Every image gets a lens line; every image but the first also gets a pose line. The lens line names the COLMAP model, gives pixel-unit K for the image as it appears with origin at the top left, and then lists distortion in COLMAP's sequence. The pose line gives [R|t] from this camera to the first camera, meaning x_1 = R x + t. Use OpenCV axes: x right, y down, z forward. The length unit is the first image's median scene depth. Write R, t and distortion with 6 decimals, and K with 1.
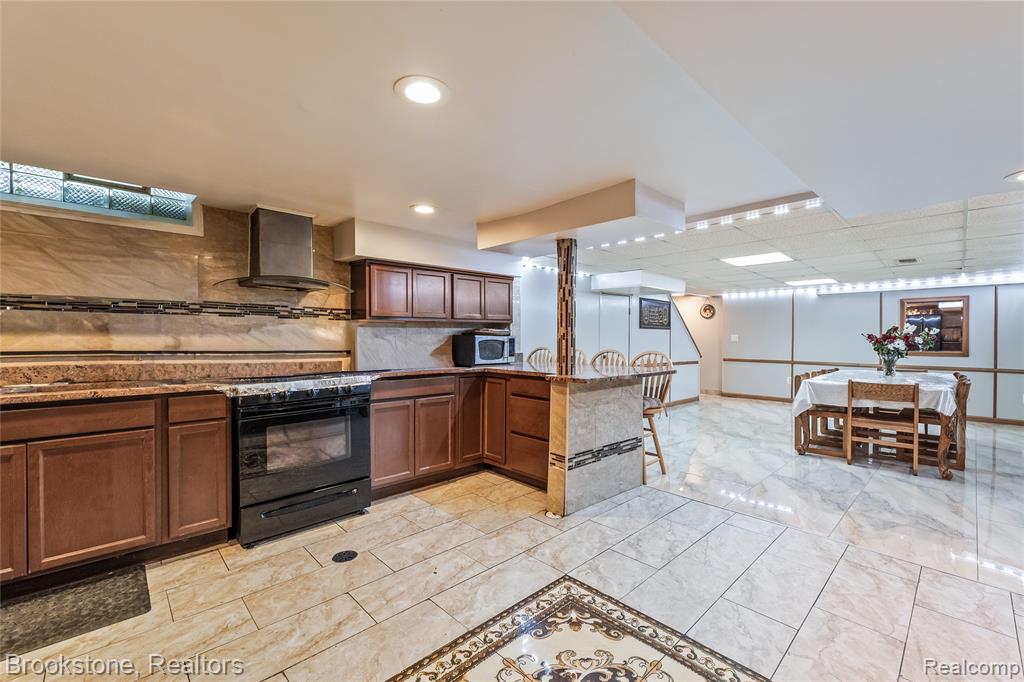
lens RADIAL K [[434.6, 0, 509.0], [0, 434.6, 345.4], [0, 0, 1]] dist [0.002064, 0.000743]
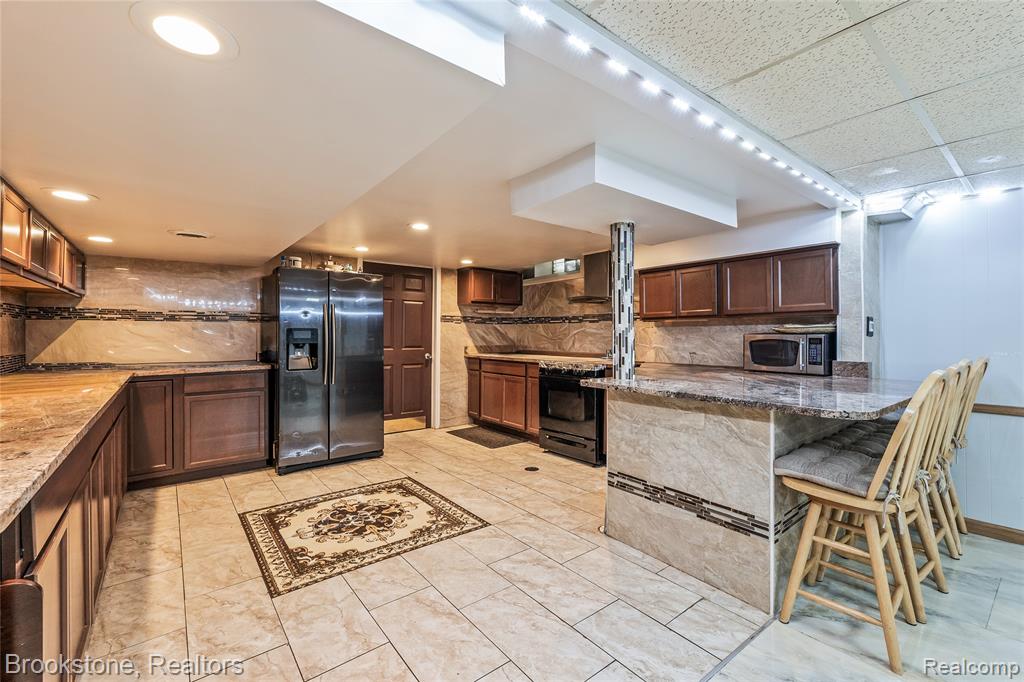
lens RADIAL K [[434.6, 0, 517.9], [0, 434.6, 334.7], [0, 0, 1]] dist [0.002064, 0.000743]
pose [[-0.080058, -0.001793, -0.996789, 1.176602], [-0.019112, 0.999817, -0.000264, -0.018839], [0.996607, 0.019030, -0.080077, 0.996411]]
